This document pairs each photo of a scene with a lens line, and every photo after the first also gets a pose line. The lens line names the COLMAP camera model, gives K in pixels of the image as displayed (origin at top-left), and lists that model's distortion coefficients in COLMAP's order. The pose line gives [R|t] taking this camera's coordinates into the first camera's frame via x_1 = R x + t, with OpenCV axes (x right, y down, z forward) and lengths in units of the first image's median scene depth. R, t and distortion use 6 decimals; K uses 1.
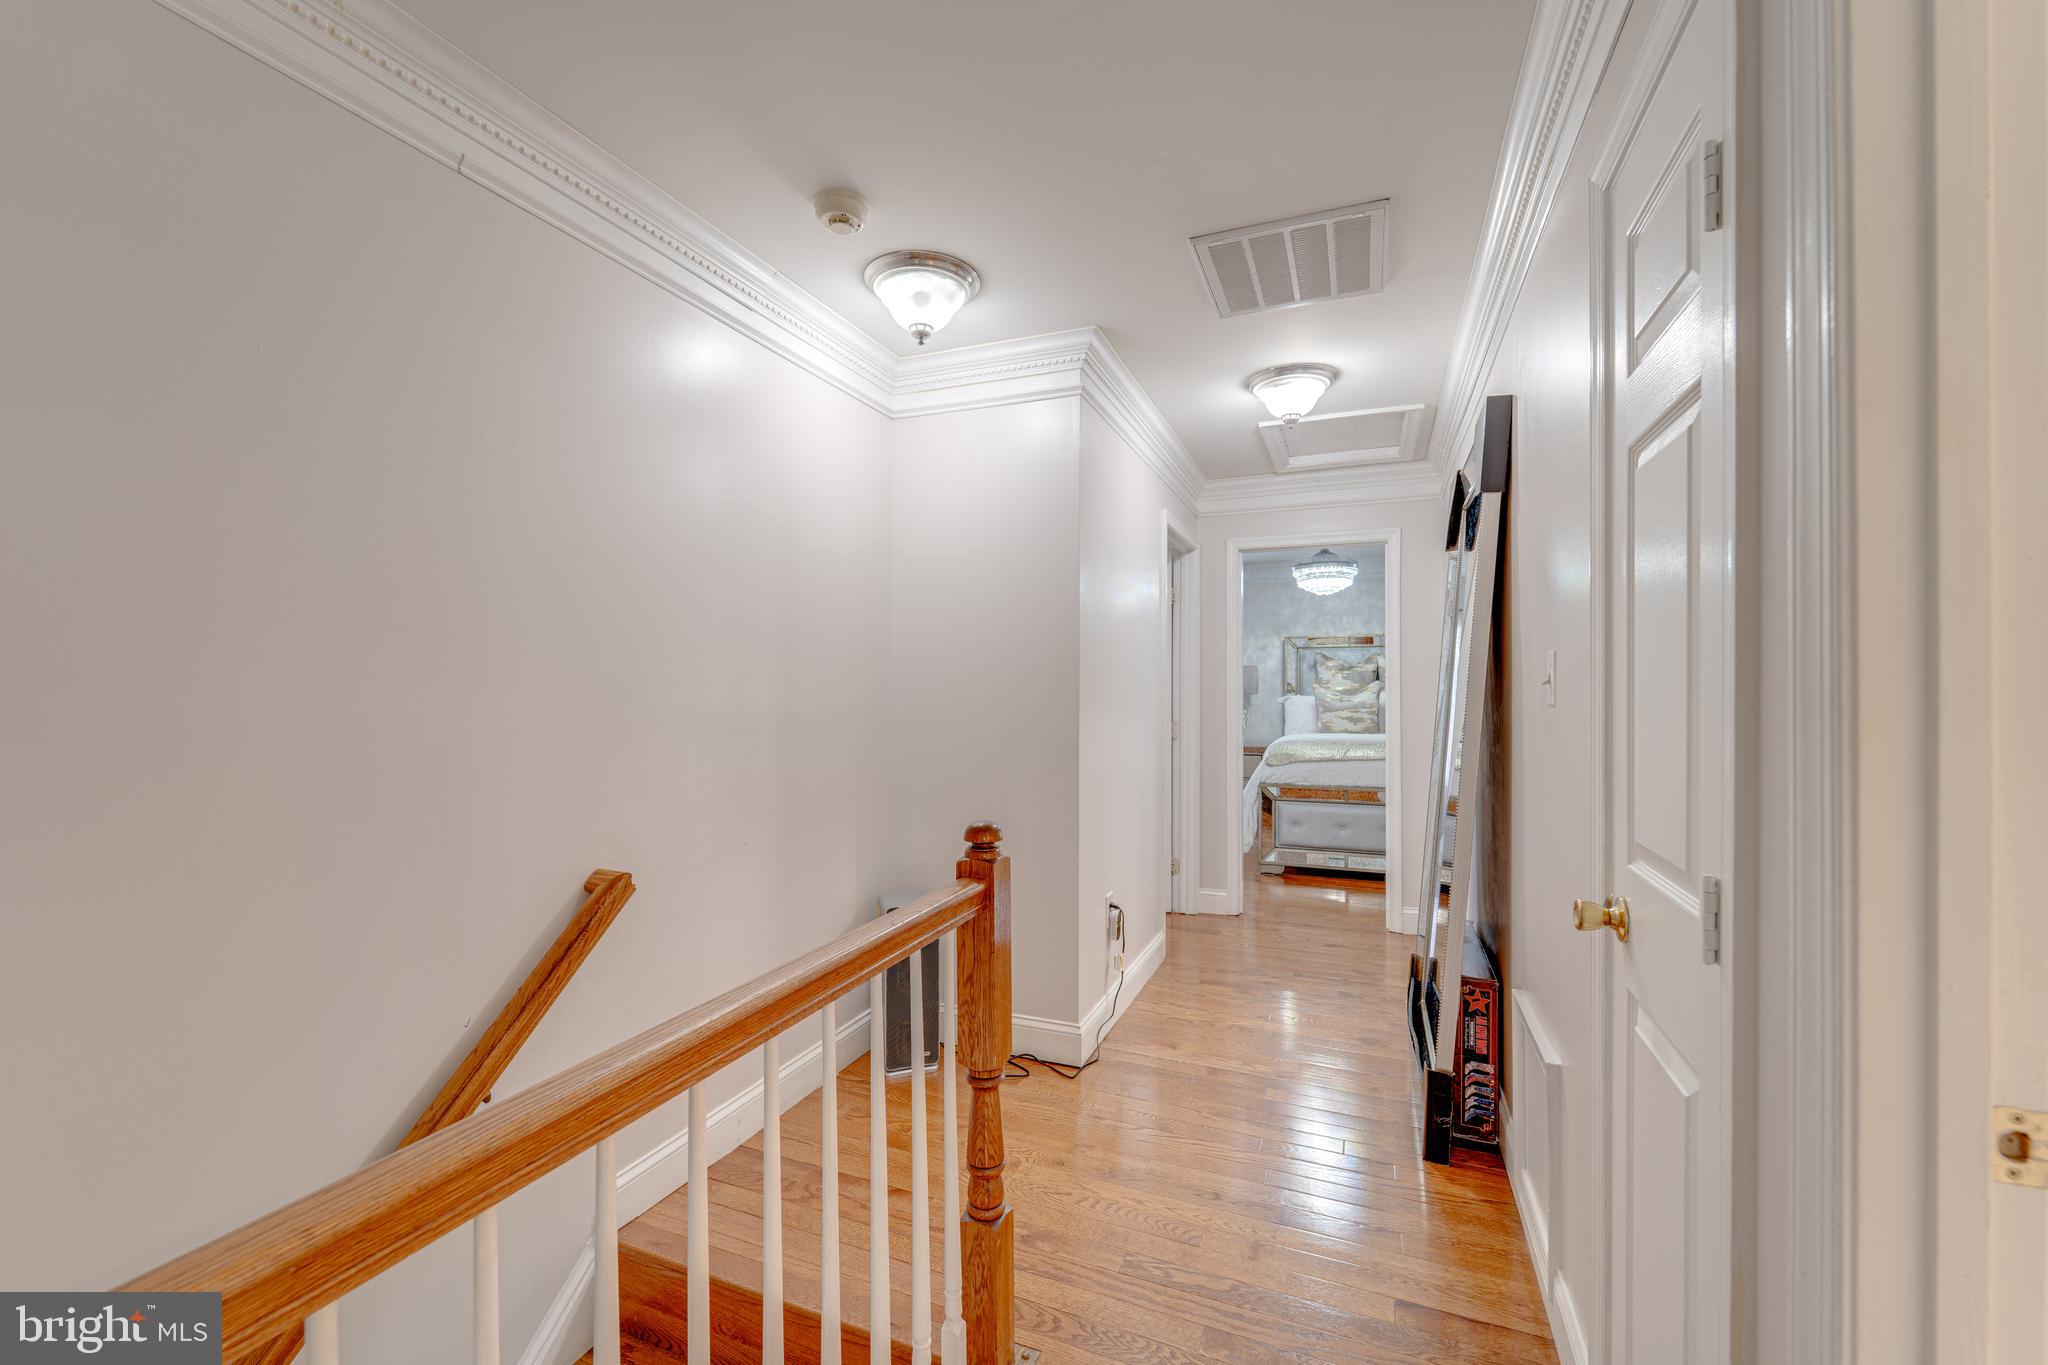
lens RADIAL K [[824.0, 0, 1030.9], [0, 824.0, 686.7], [0, 0, 1]] dist [0.002585, -0.000091]
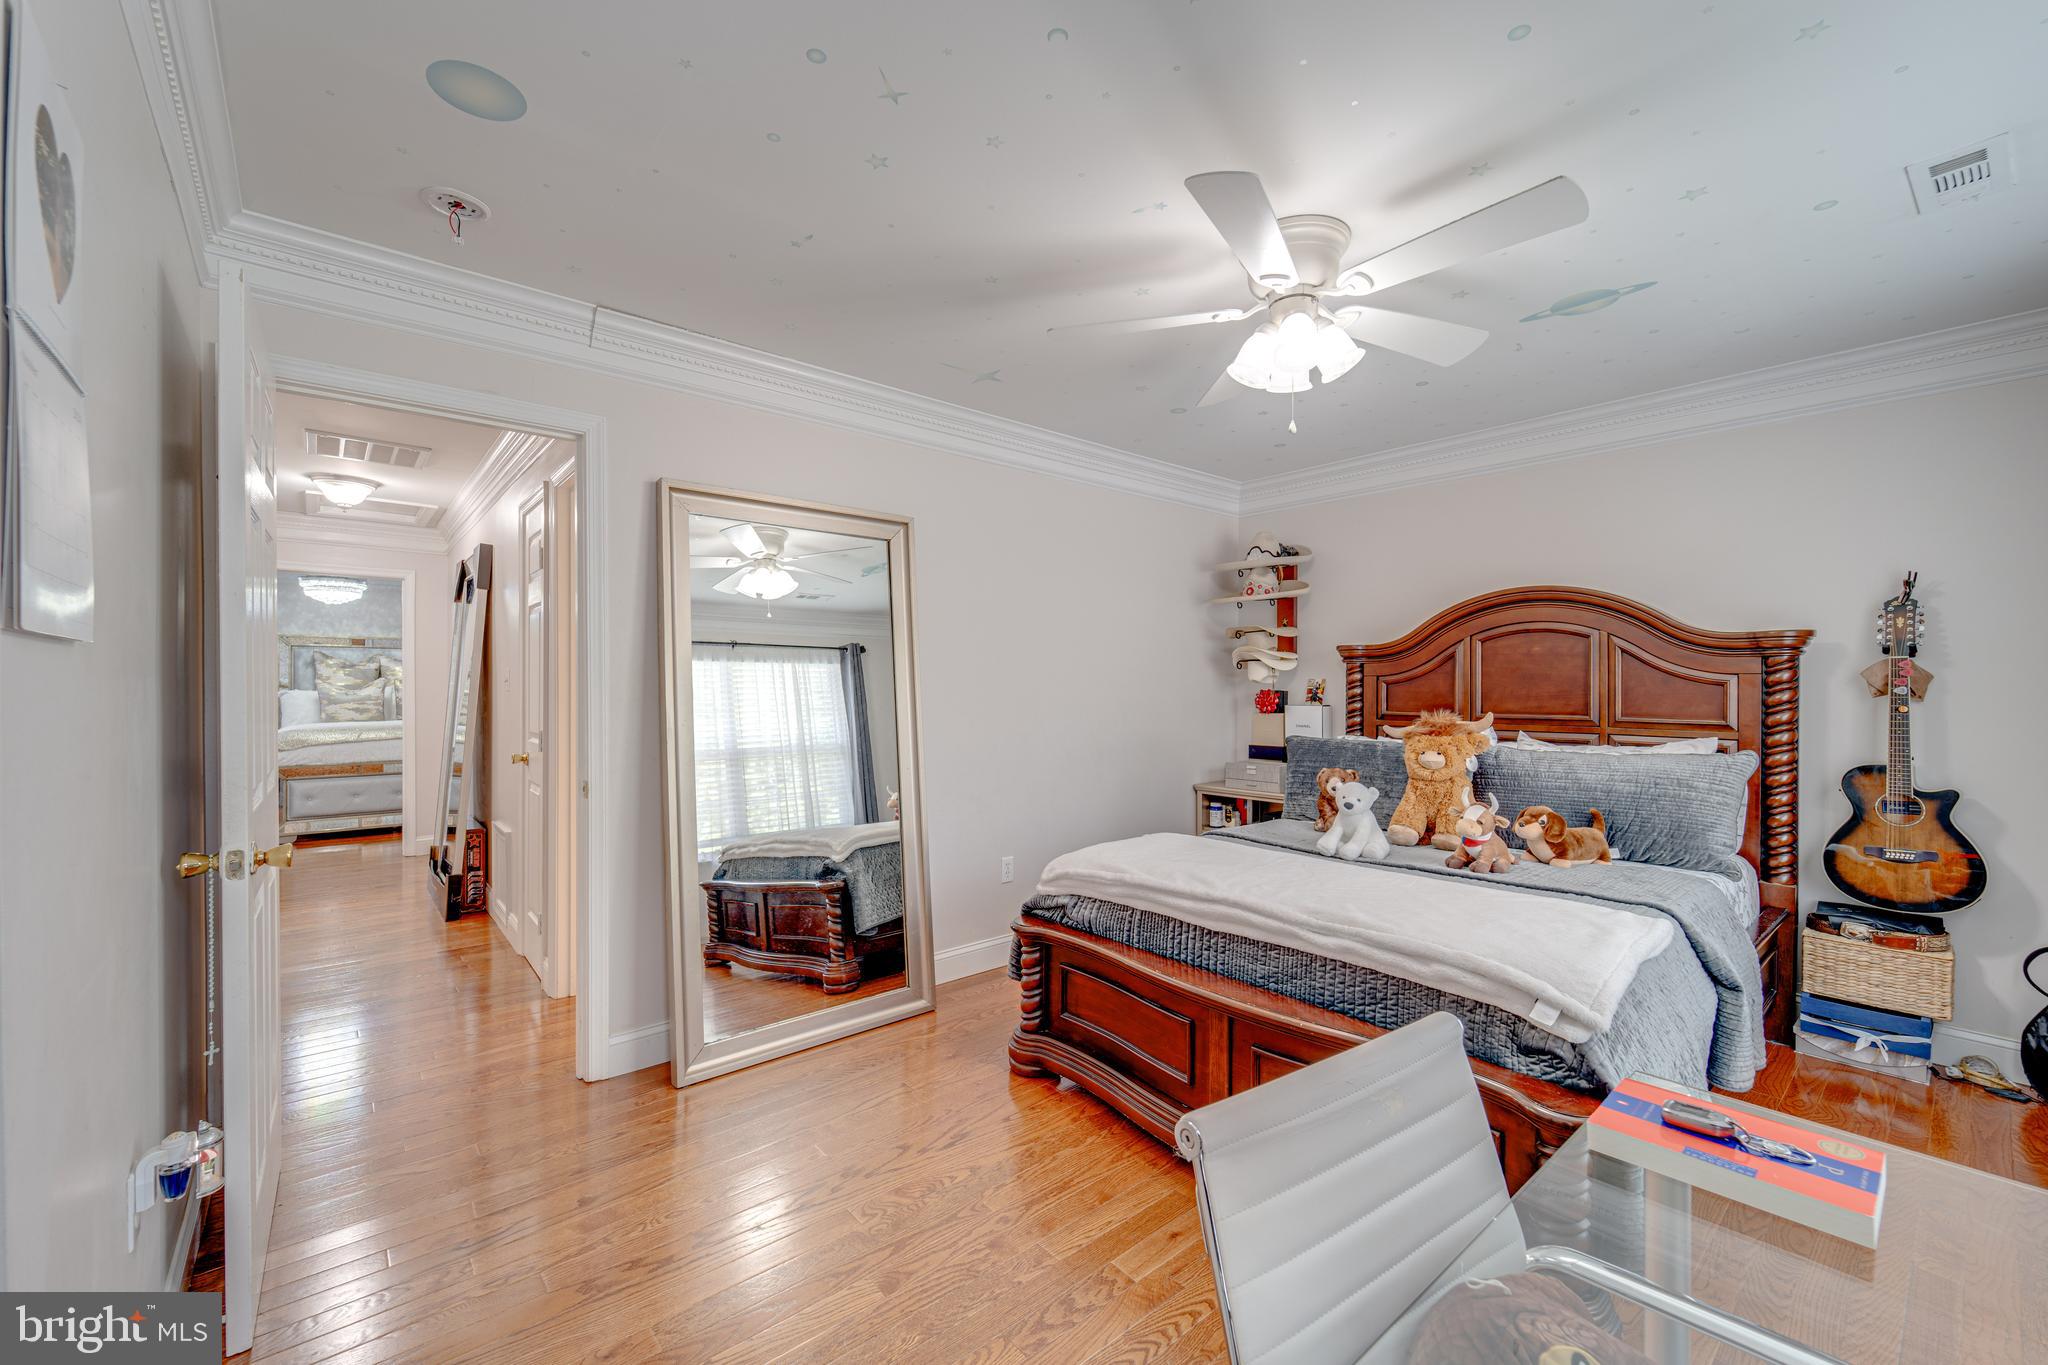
lens RADIAL K [[824.0, 0, 1030.9], [0, 824.0, 686.7], [0, 0, 1]] dist [0.002585, -0.000091]
pose [[0.457007, -0.000867, 0.889463, -0.257888], [-0.002415, 0.999995, 0.002215, 0.001360], [-0.889460, -0.003160, 0.457002, -0.462032]]
